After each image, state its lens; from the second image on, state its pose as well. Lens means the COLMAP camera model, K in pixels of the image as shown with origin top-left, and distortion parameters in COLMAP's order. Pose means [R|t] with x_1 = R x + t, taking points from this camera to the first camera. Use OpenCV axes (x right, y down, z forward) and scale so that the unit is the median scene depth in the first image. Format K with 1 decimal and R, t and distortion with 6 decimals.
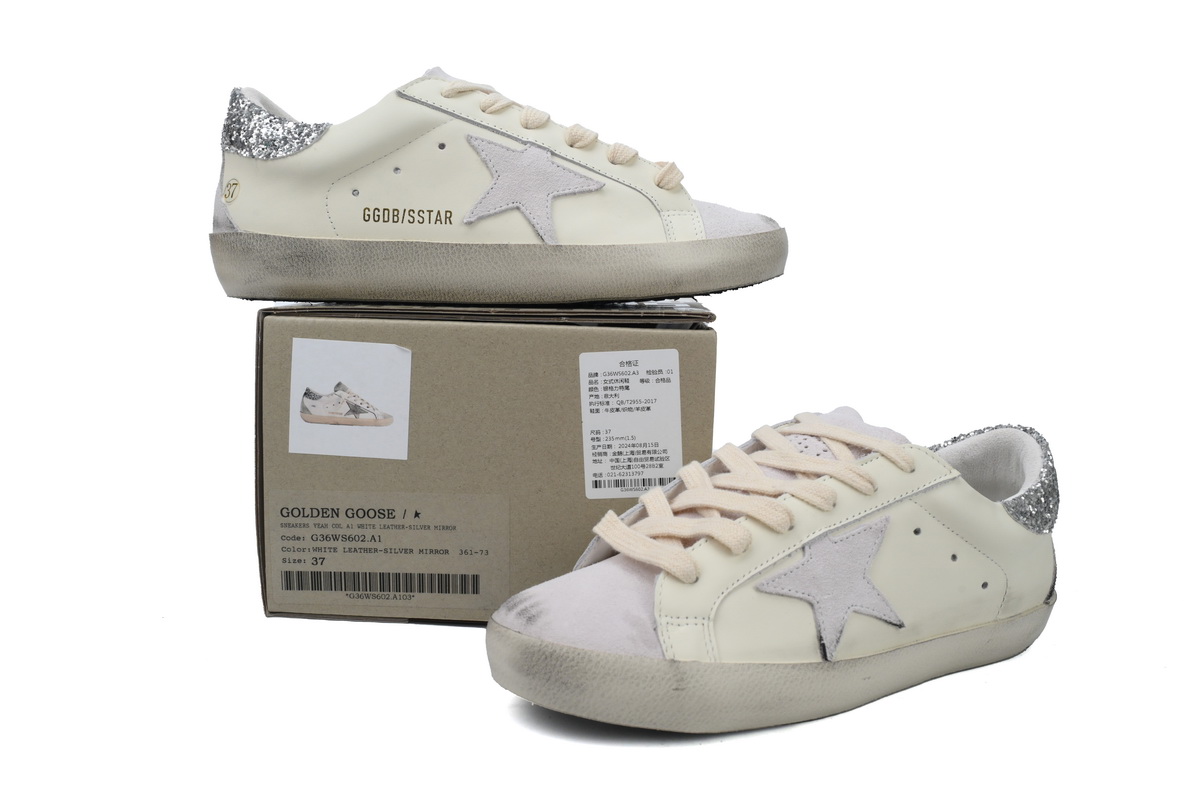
lens RADIAL K [[1091.0, 0, 602.0], [0, 1091.0, 401.0], [0, 0, 1]] dist [-0.014045, 0.000000]
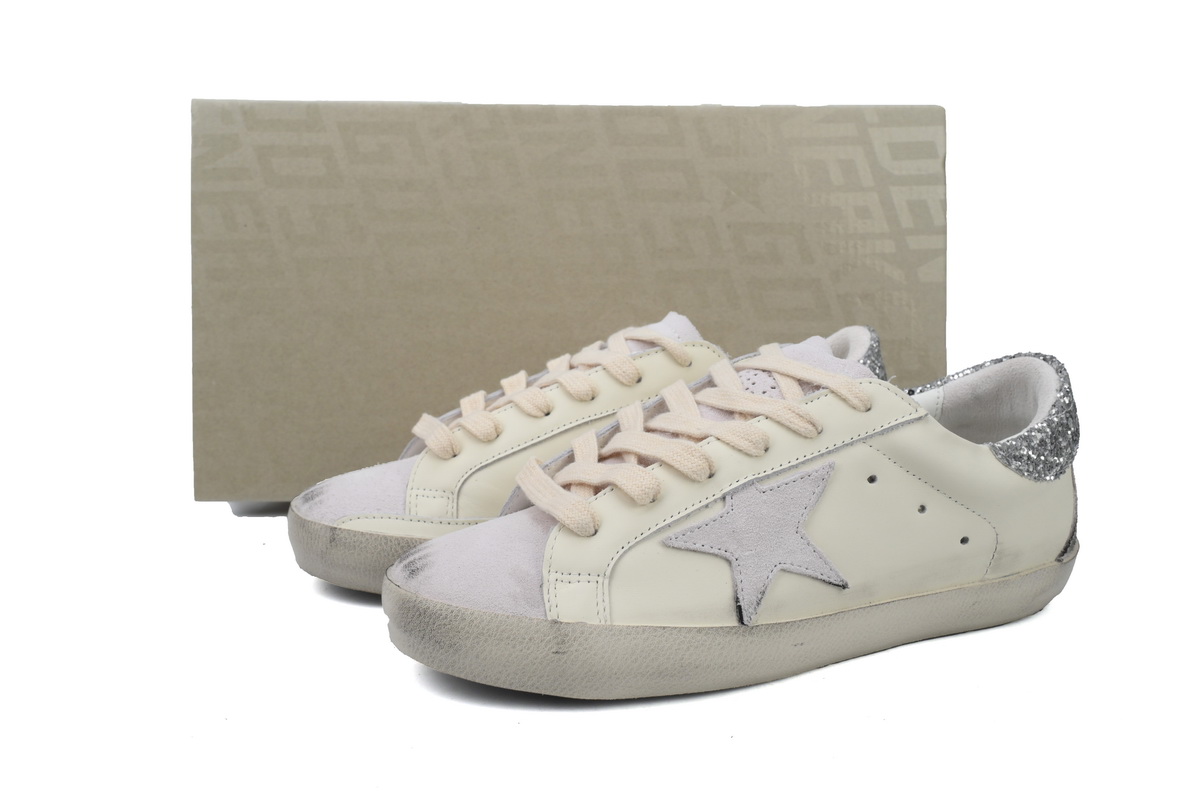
lens RADIAL K [[1091.0, 0, 596.6], [0, 1091.0, 396.9], [0, 0, 1]] dist [-0.014045, 0.000000]
pose [[0.980574, -0.010616, -0.195863, 0.257267], [0.022806, 0.997932, 0.060090, -0.003436], [0.194820, -0.063389, 0.978789, 0.113683]]
